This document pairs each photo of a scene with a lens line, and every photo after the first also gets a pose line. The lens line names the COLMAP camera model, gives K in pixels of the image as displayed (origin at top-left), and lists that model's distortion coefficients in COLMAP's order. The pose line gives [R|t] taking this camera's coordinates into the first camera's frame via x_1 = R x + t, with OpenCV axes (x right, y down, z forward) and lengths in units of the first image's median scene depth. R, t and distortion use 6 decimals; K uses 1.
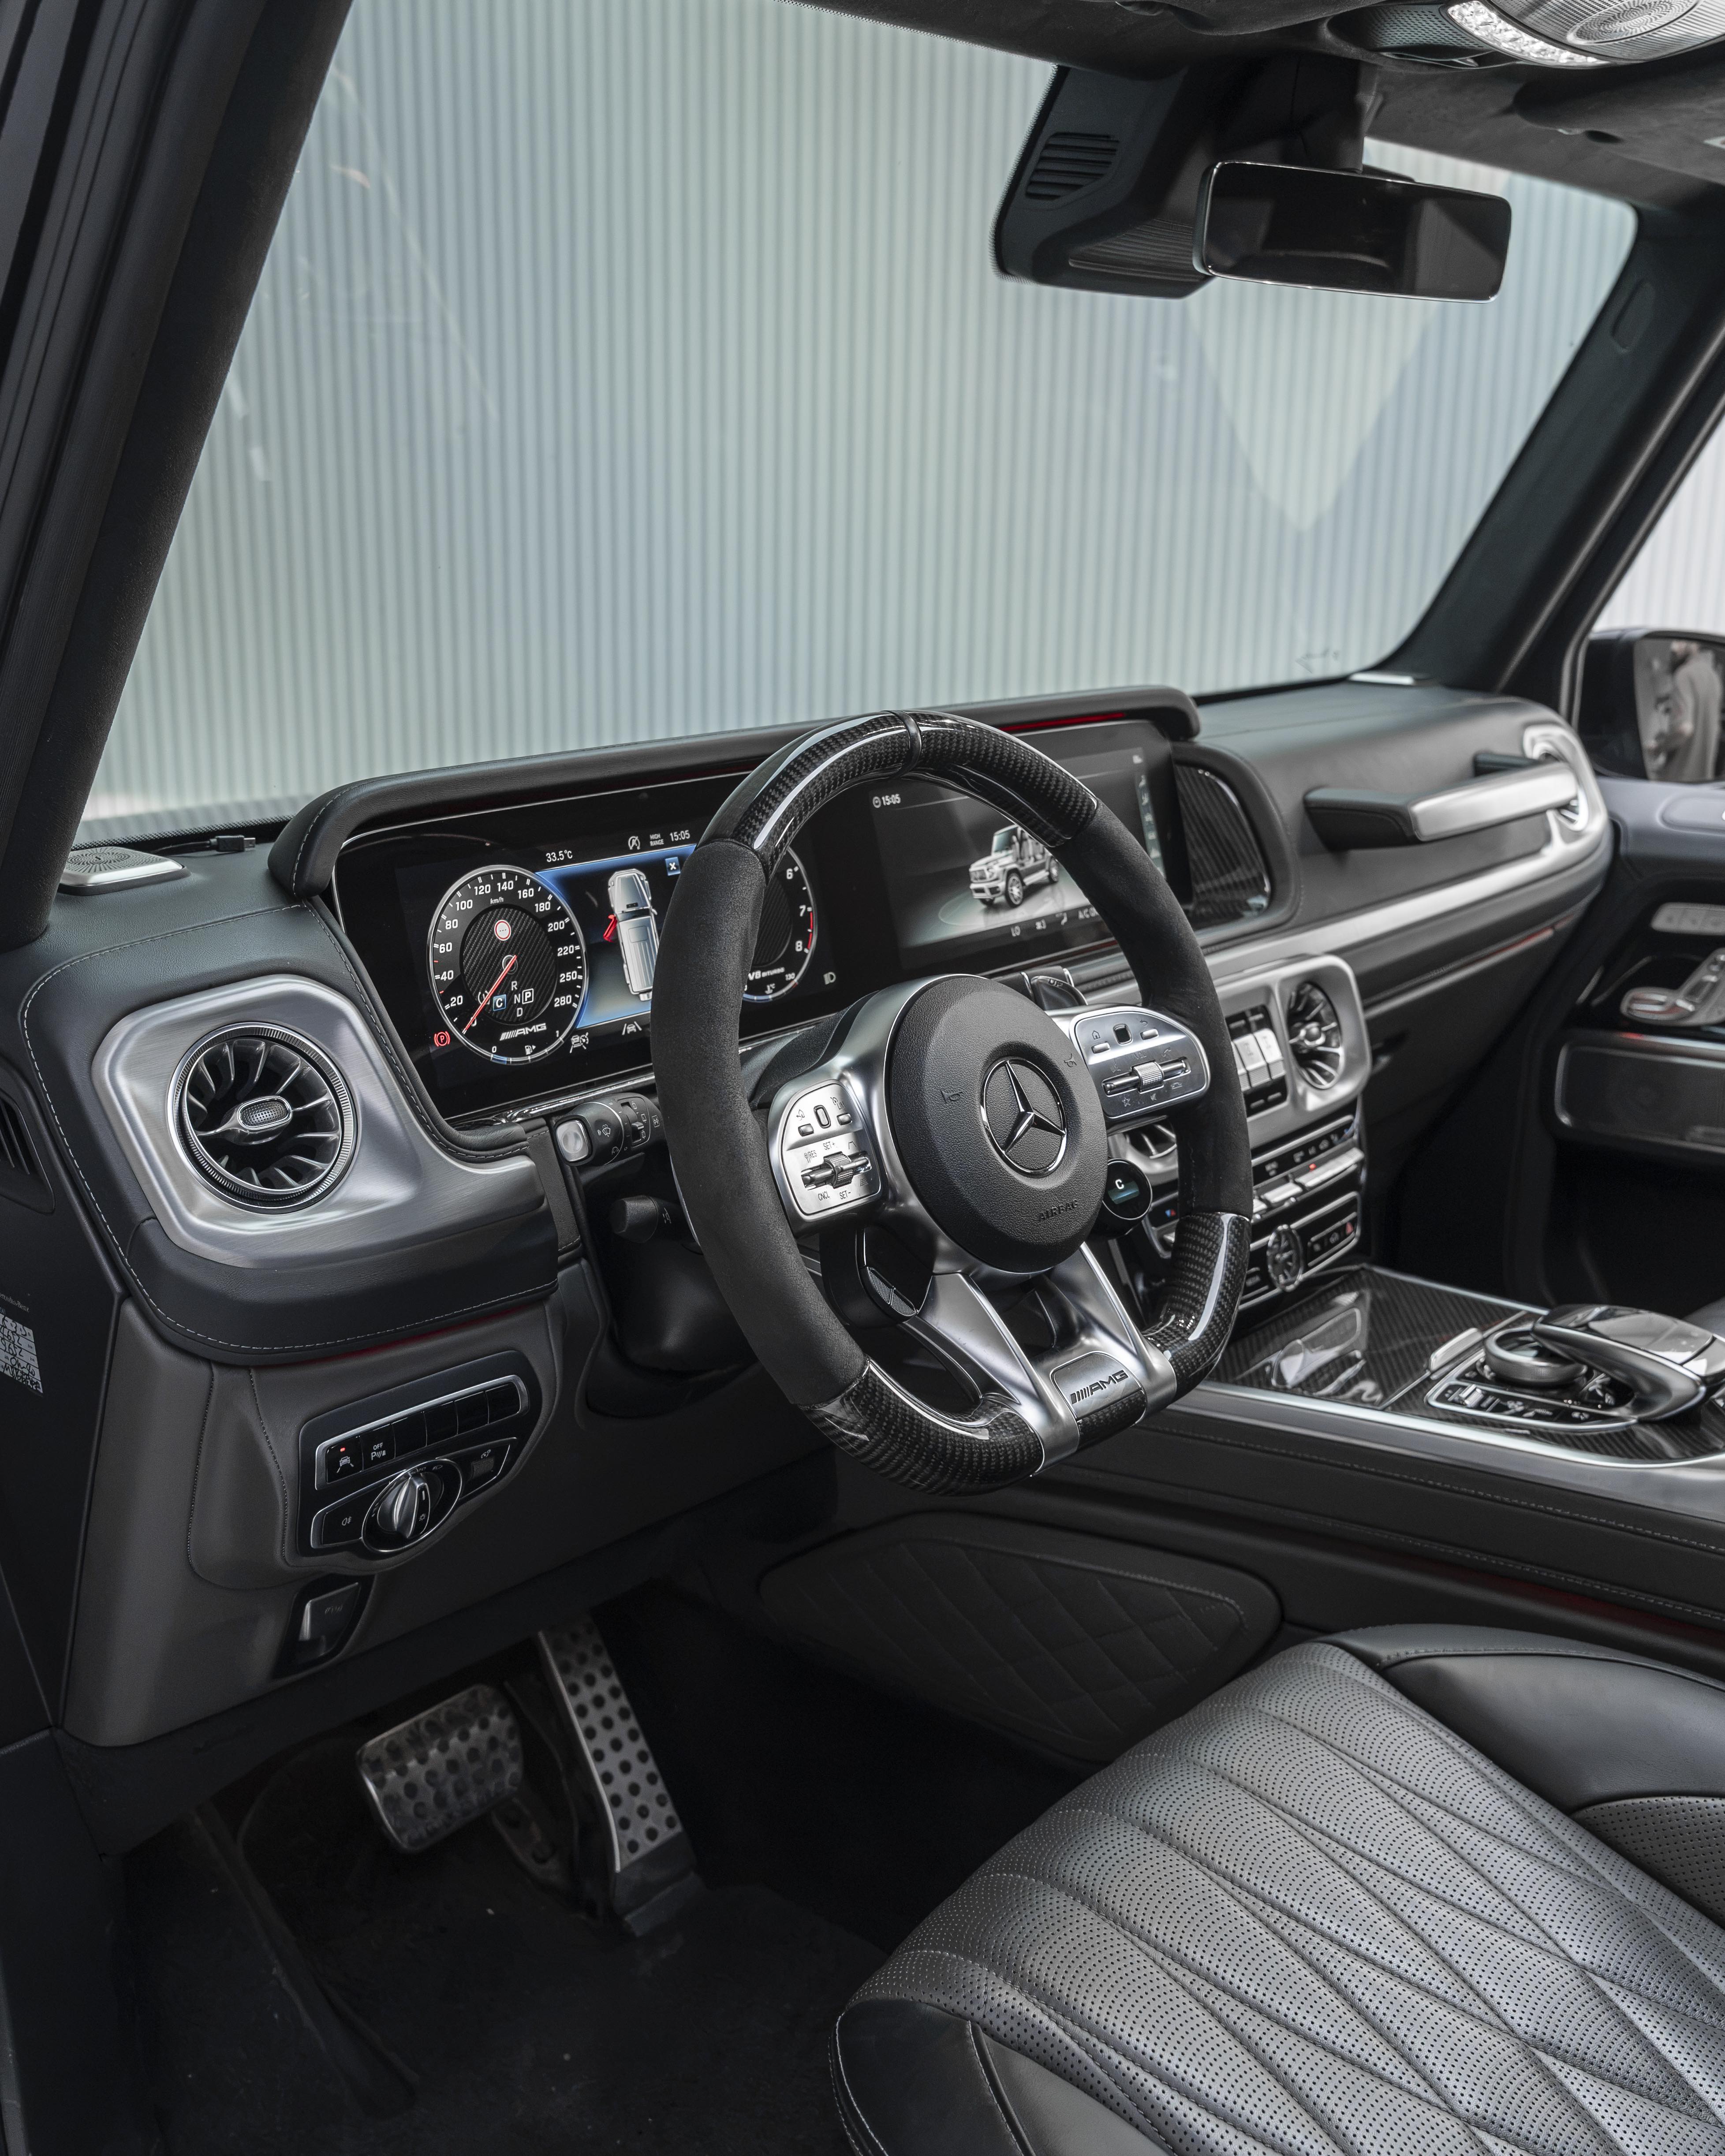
lens RADIAL K [[2121.0, 0, 862.5], [0, 2121.0, 1078.0], [0, 0, 1]] dist [0.000562, -0.000227]
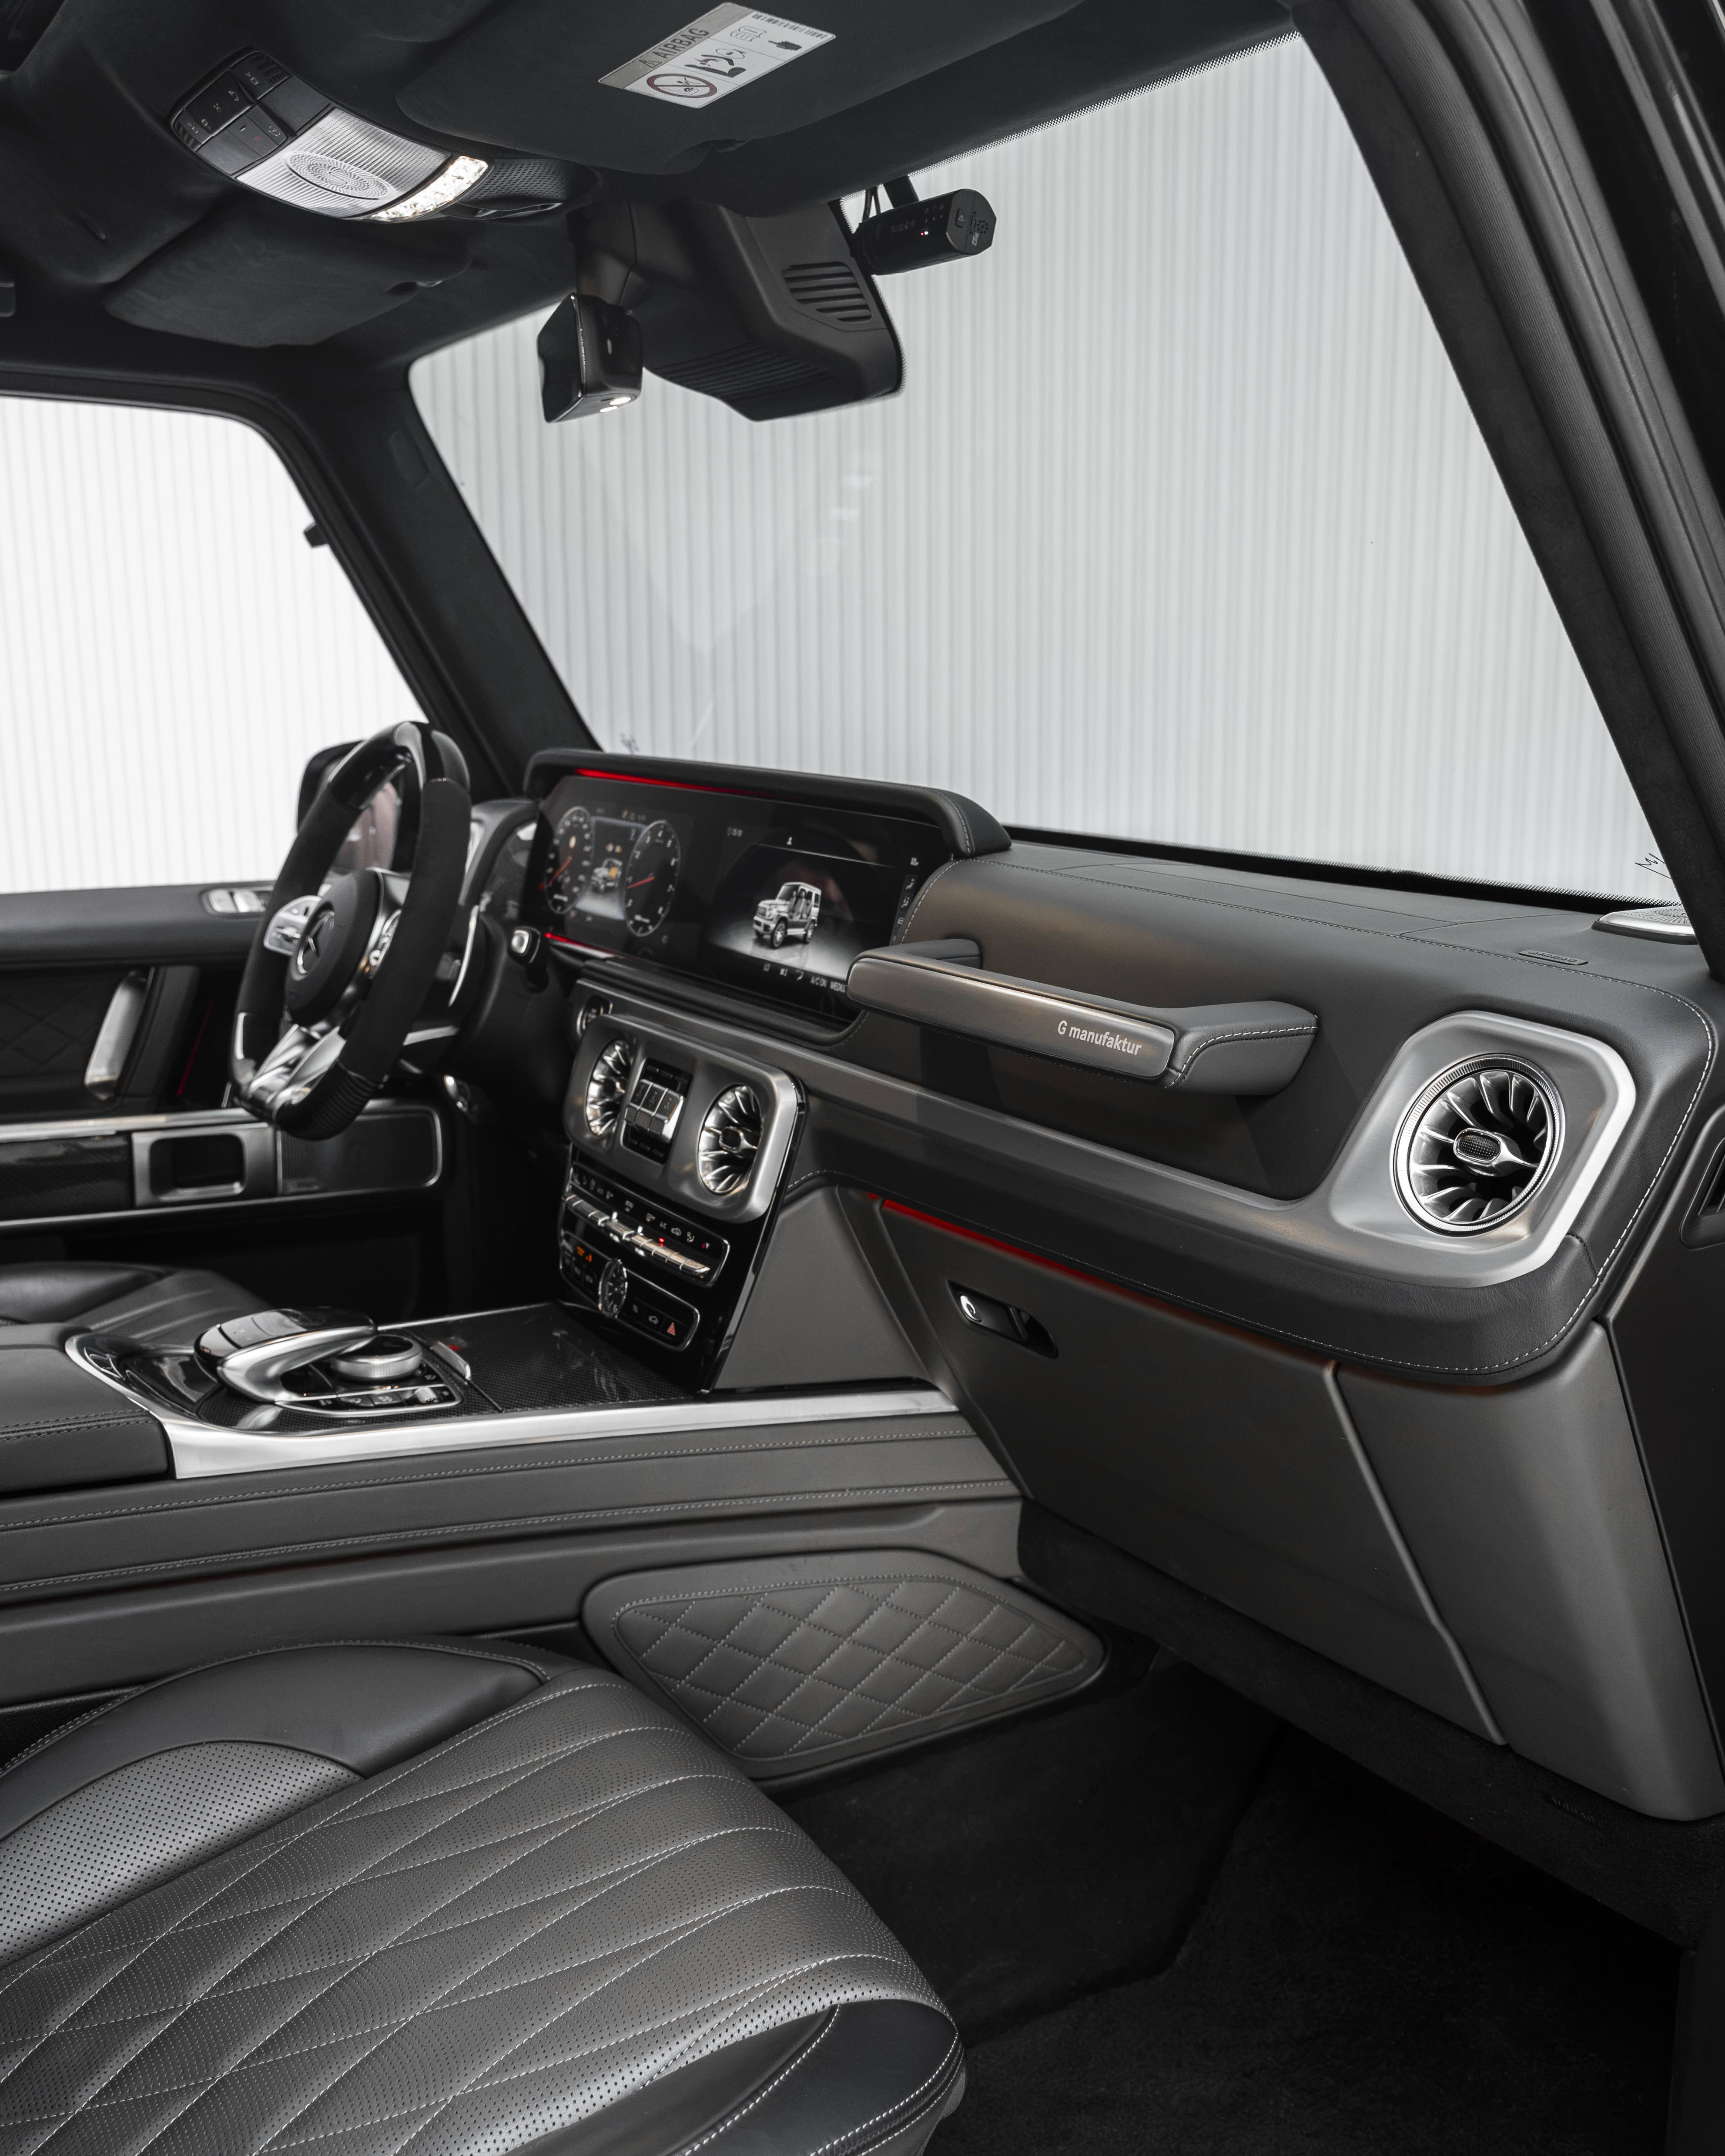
lens RADIAL K [[2020.4, 0, 862.5], [0, 2020.4, 1078.0], [0, 0, 1]] dist [0.003442, 0.001644]
pose [[-0.302017, 0.199394, -0.932217, 1.384363], [-0.255142, 0.925300, 0.280575, -0.423578], [0.918525, 0.322586, -0.228582, 1.653887]]
